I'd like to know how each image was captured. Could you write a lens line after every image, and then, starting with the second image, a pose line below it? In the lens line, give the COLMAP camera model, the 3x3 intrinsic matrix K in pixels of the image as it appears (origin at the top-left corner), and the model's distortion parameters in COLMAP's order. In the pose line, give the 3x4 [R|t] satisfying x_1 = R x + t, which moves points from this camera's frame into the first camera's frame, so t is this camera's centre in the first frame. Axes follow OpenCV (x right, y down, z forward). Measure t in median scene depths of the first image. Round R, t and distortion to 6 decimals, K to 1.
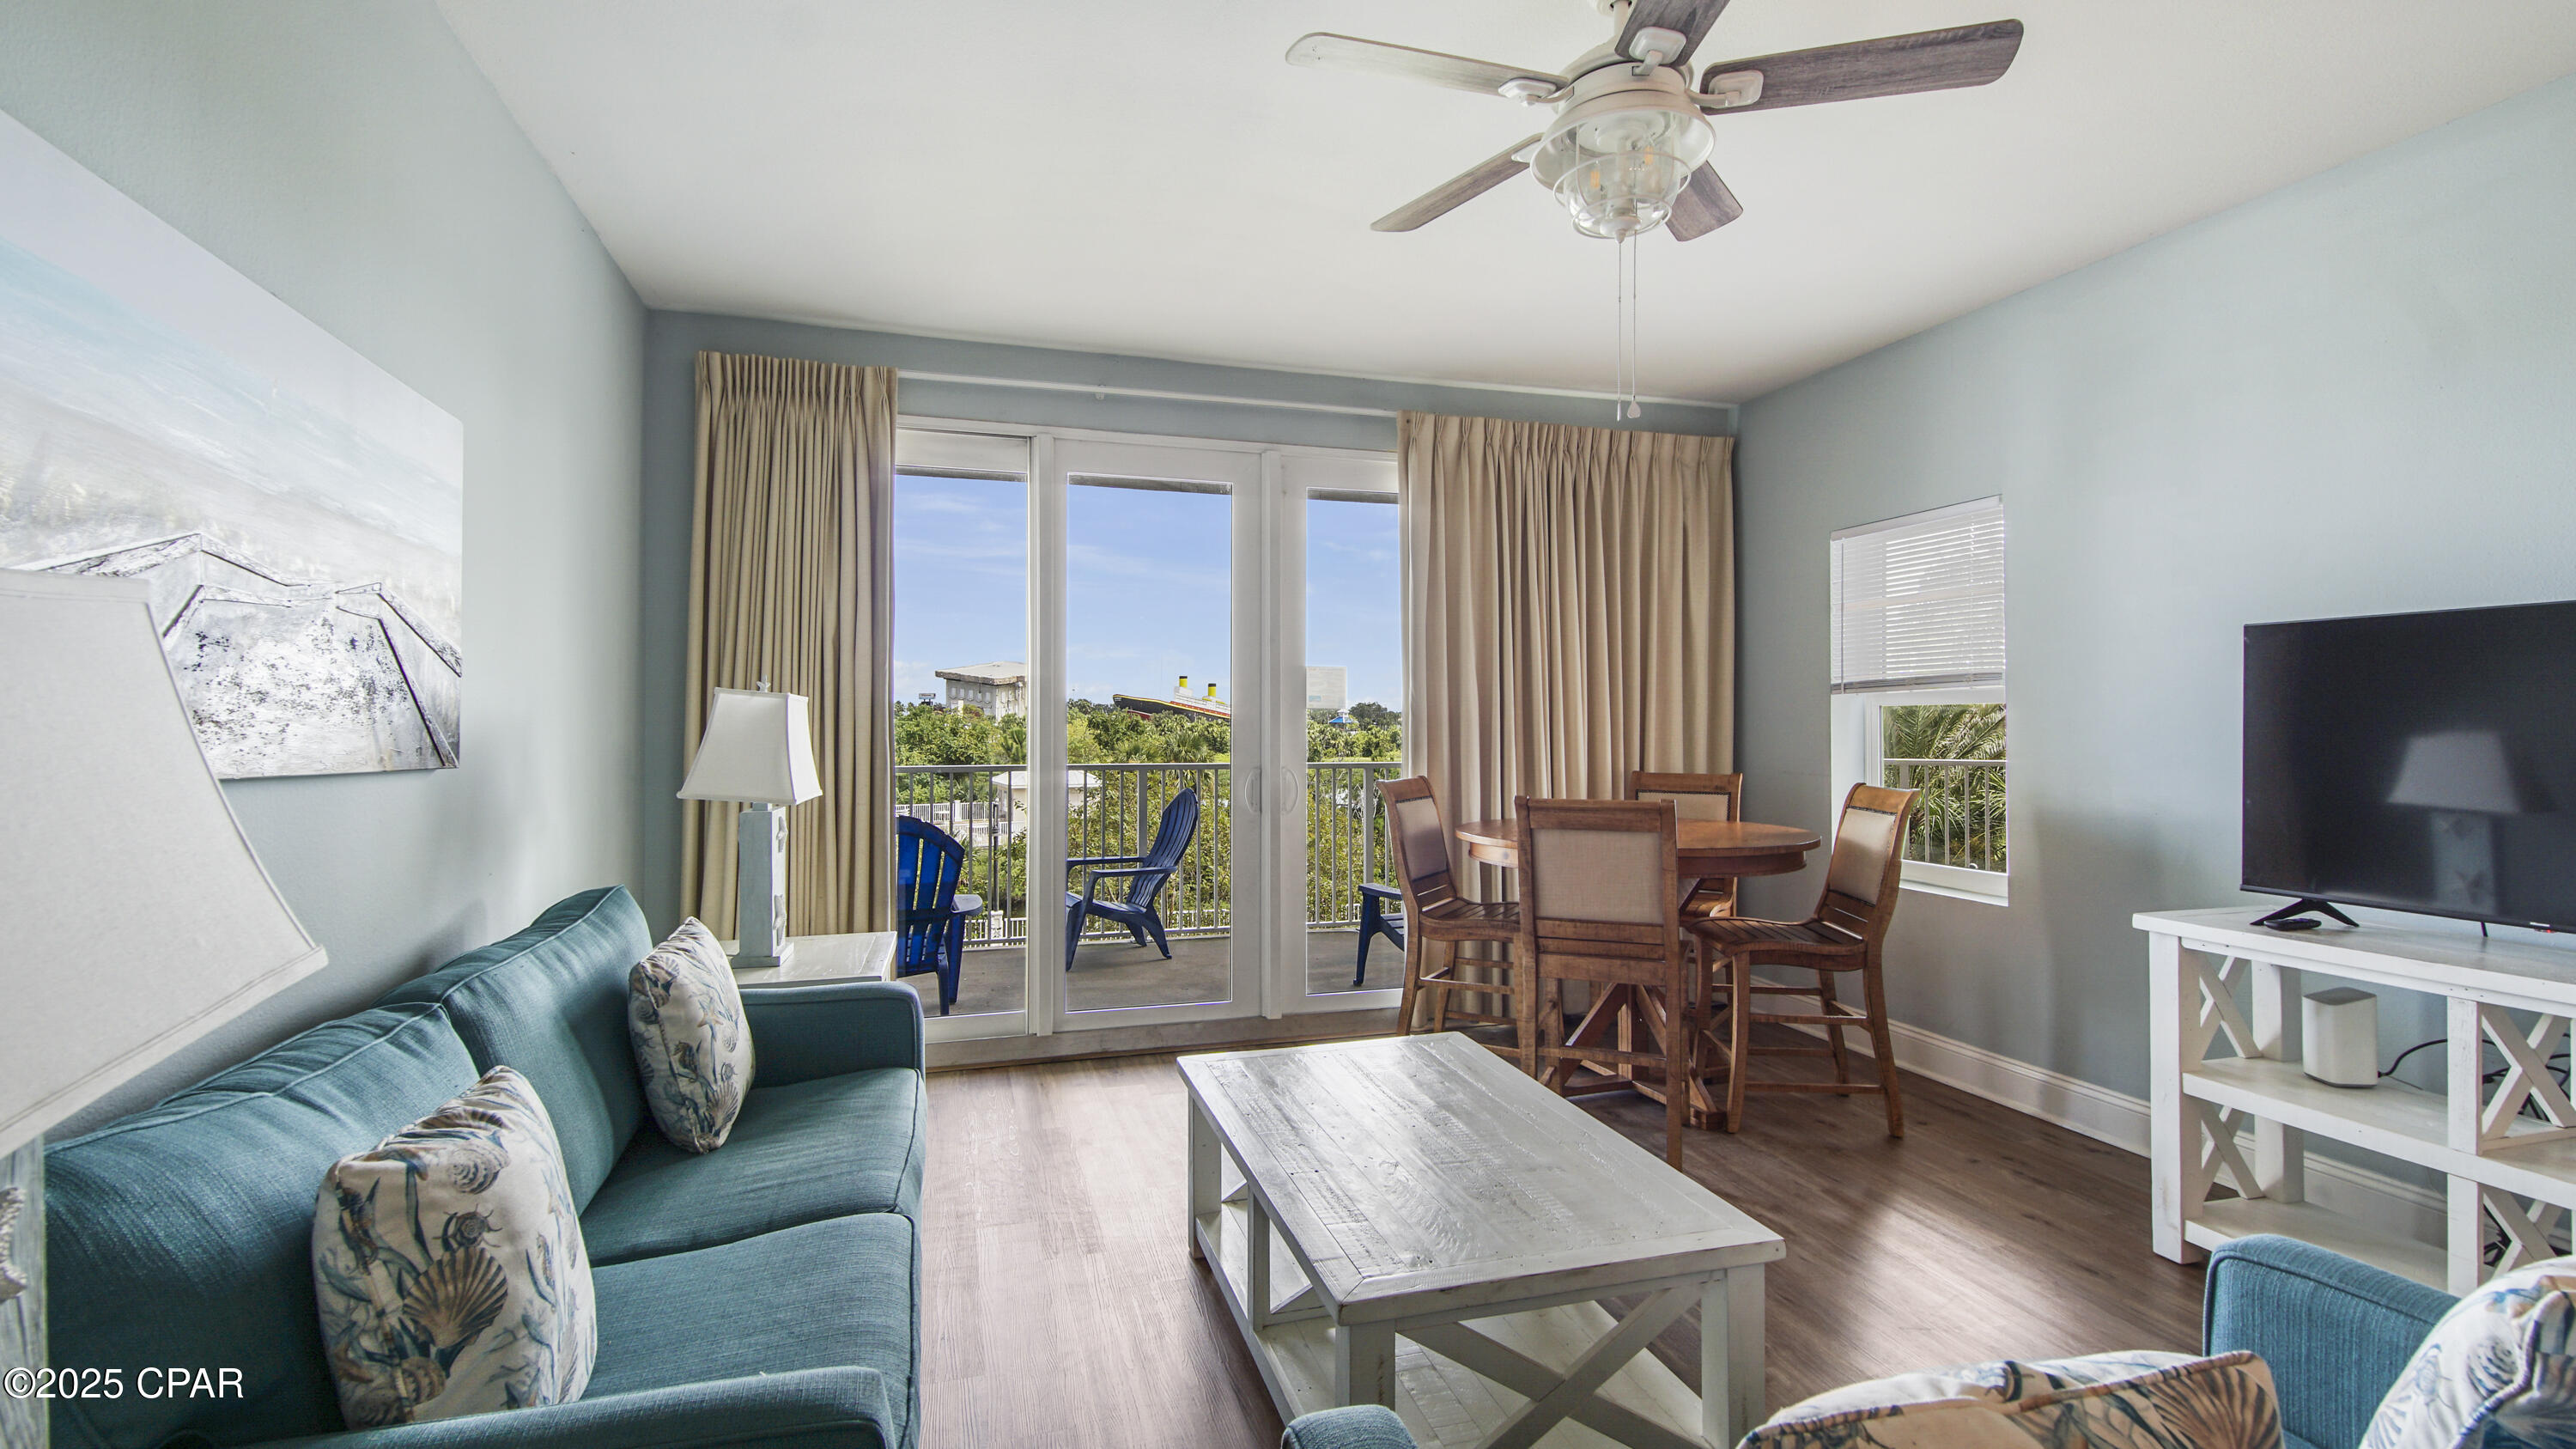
lens RADIAL K [[1139.8, 0, 1297.6], [0, 1139.8, 728.7], [0, 0, 1]] dist [0.024273, -0.017517]
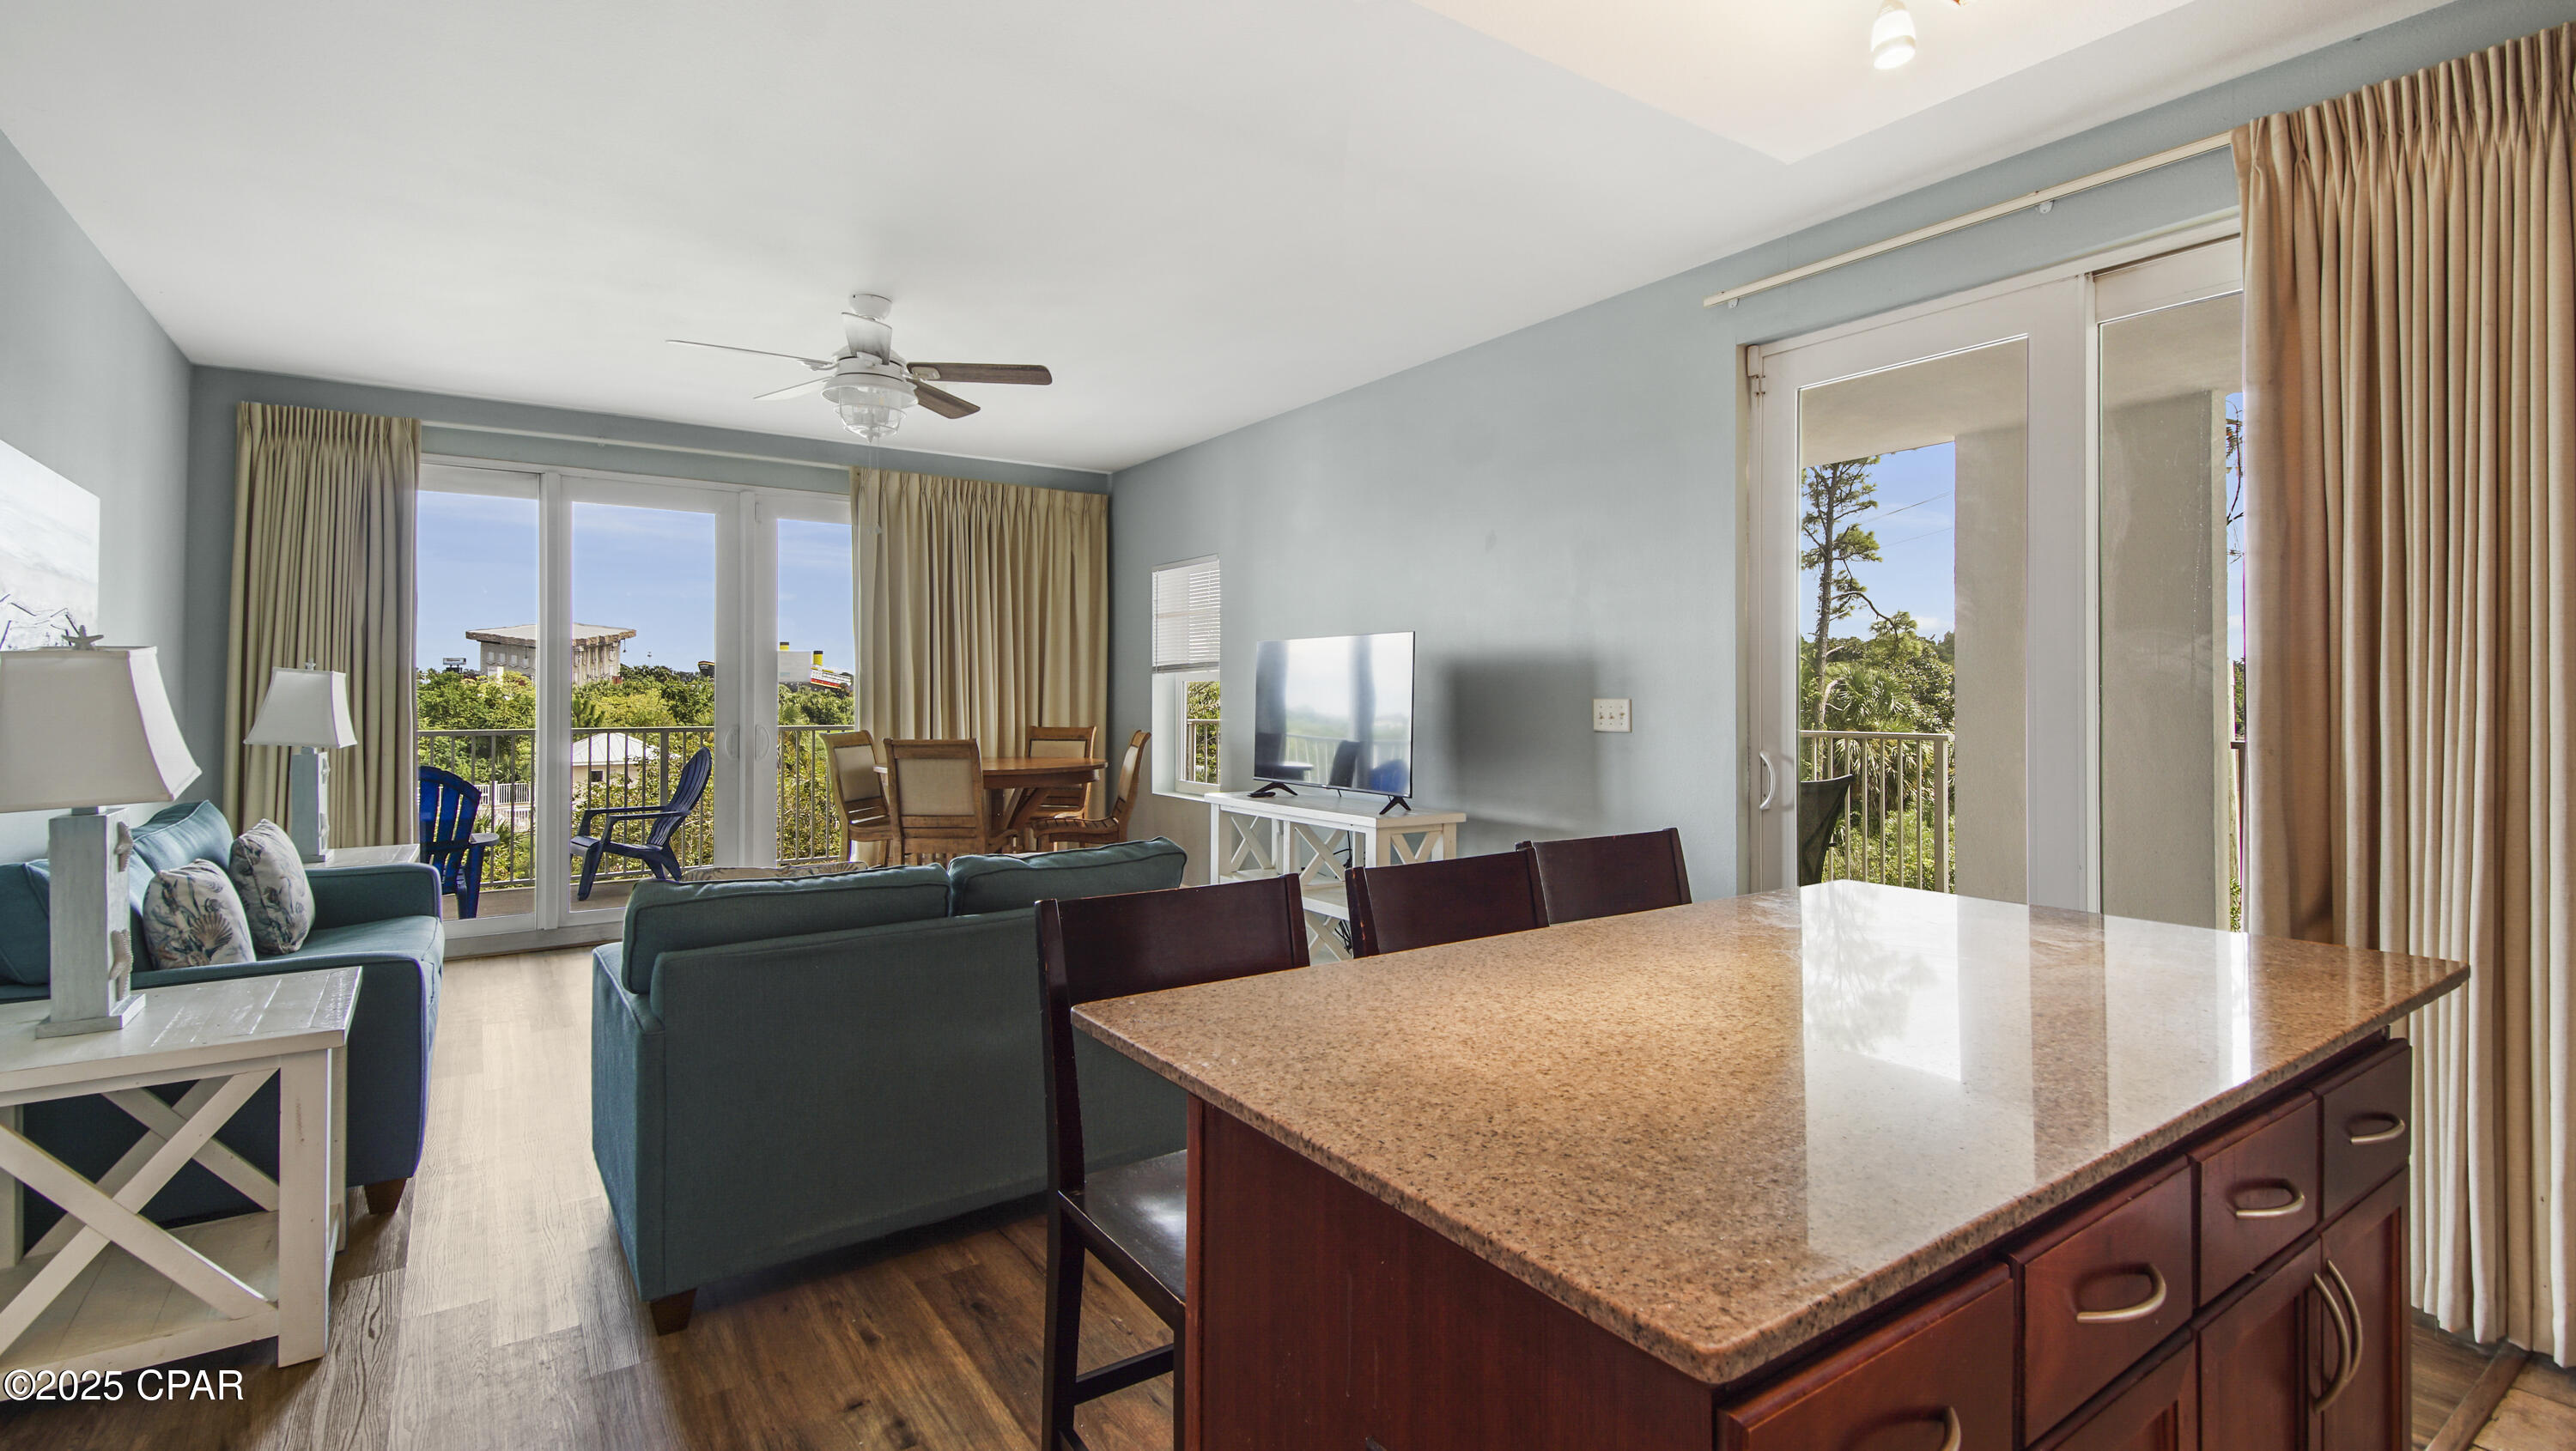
lens RADIAL K [[1145.9, 0, 1277.6], [0, 1145.9, 694.8], [0, 0, 1]] dist [0.024577, -0.020003]
pose [[0.953622, 0.000500, 0.301007, 0.192457], [0.000634, 0.999993, -0.003668, 0.003797], [-0.301007, 0.003689, 0.953615, -0.569811]]
